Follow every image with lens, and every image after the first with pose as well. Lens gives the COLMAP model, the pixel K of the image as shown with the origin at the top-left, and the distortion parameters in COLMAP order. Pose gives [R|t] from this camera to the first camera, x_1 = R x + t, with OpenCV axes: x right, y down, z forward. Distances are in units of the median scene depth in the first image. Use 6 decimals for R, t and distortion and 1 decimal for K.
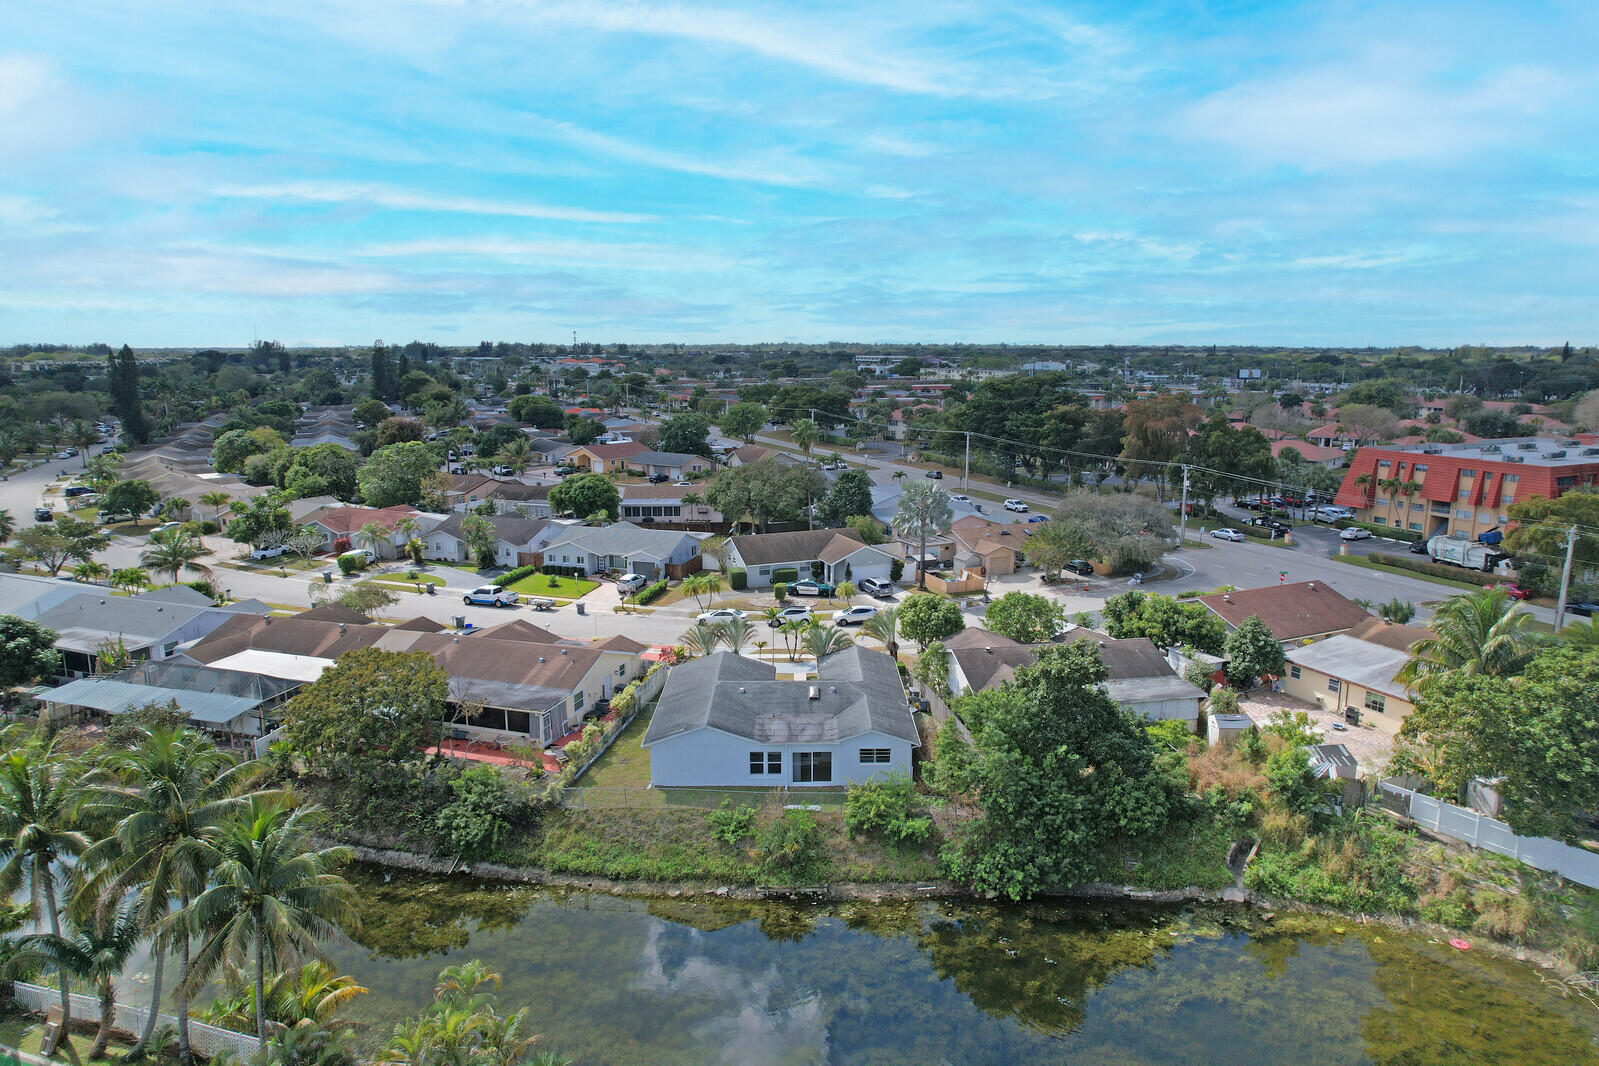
lens RADIAL K [[1016.1, 0, 814.3], [0, 1016.1, 530.3], [0, 0, 1]] dist [-0.072414, 0.055130]
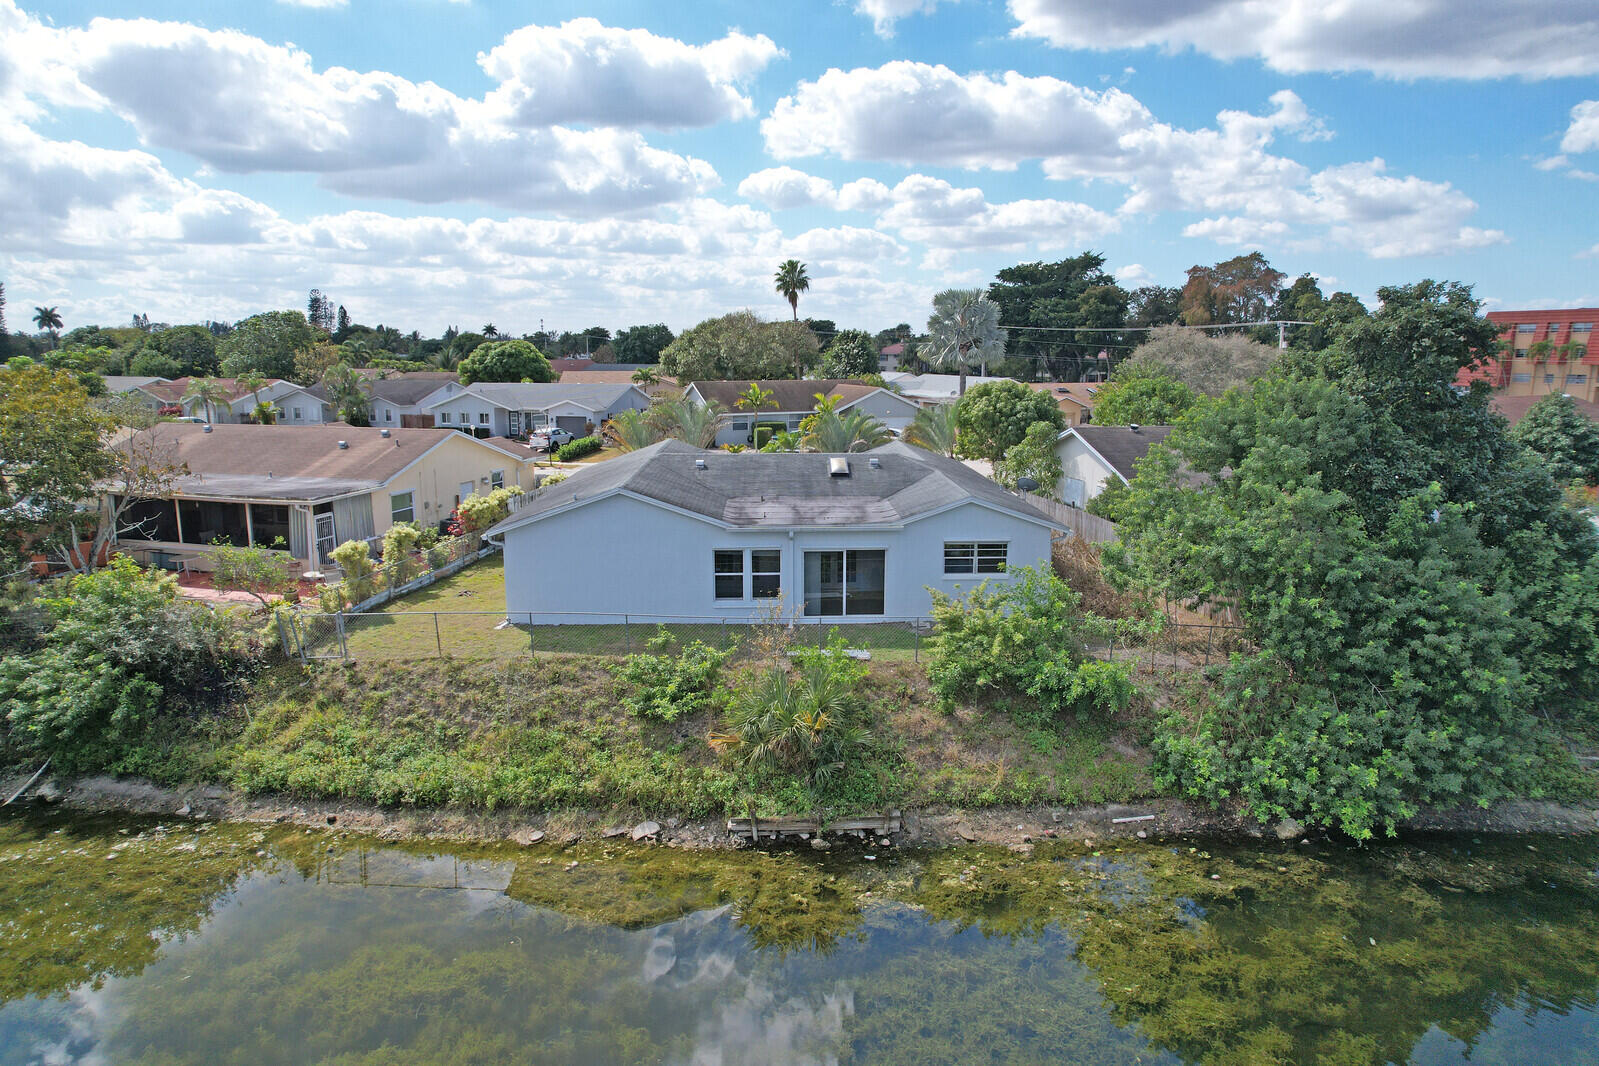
lens RADIAL K [[1016.1, 0, 814.3], [0, 1016.1, 530.3], [0, 0, 1]] dist [-0.072414, 0.055130]
pose [[0.999651, -0.004211, 0.026069, -0.031632], [0.004254, 0.999990, -0.001575, 0.229738], [-0.026062, 0.001686, 0.999659, 0.570024]]
